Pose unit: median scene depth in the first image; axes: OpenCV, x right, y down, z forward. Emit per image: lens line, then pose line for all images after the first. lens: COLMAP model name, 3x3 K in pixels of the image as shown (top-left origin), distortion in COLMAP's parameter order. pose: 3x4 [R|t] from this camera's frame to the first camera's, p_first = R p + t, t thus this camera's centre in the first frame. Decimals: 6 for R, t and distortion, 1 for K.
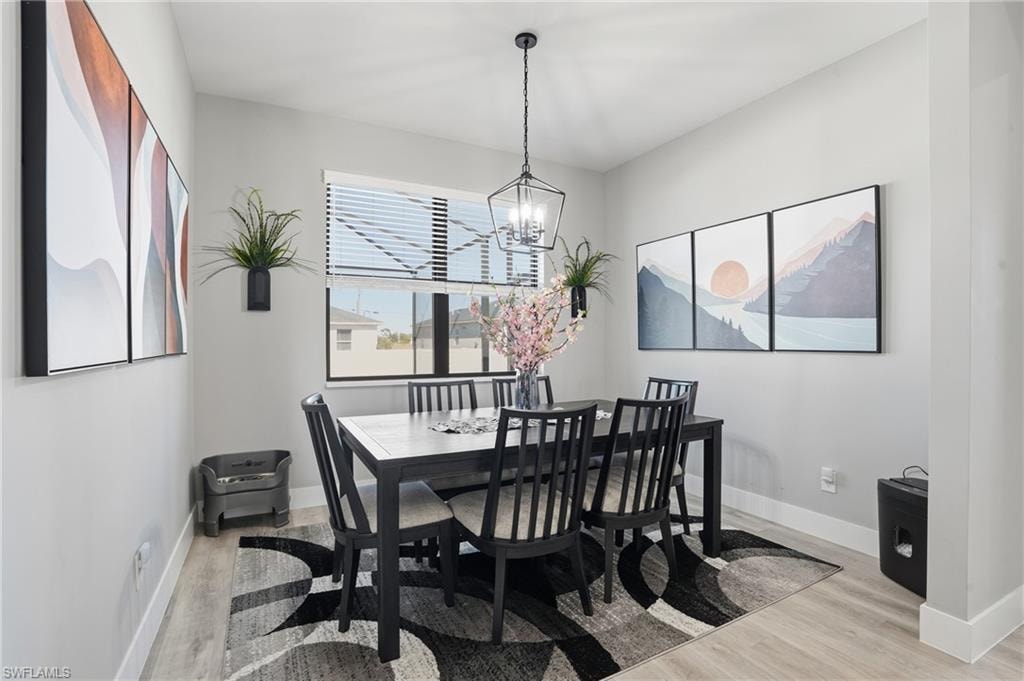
lens RADIAL K [[465.5, 0, 494.5], [0, 465.5, 341.6], [0, 0, 1]] dist [-0.076045, 0.019352]
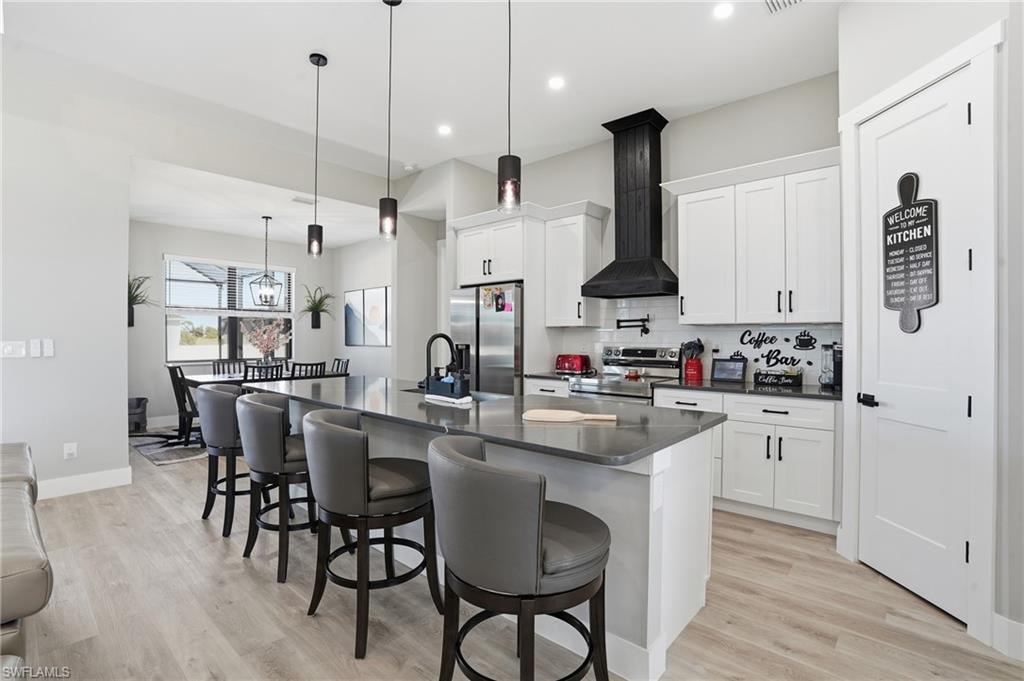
lens RADIAL K [[475.3, 0, 509.7], [0, 475.3, 338.7], [0, 0, 1]] dist [-0.068596, 0.023291]
pose [[0.928395, 0.000713, 0.371594, 0.324004], [-0.002620, 0.999986, 0.004627, -0.034210], [-0.371586, -0.005269, 0.928384, -1.667536]]
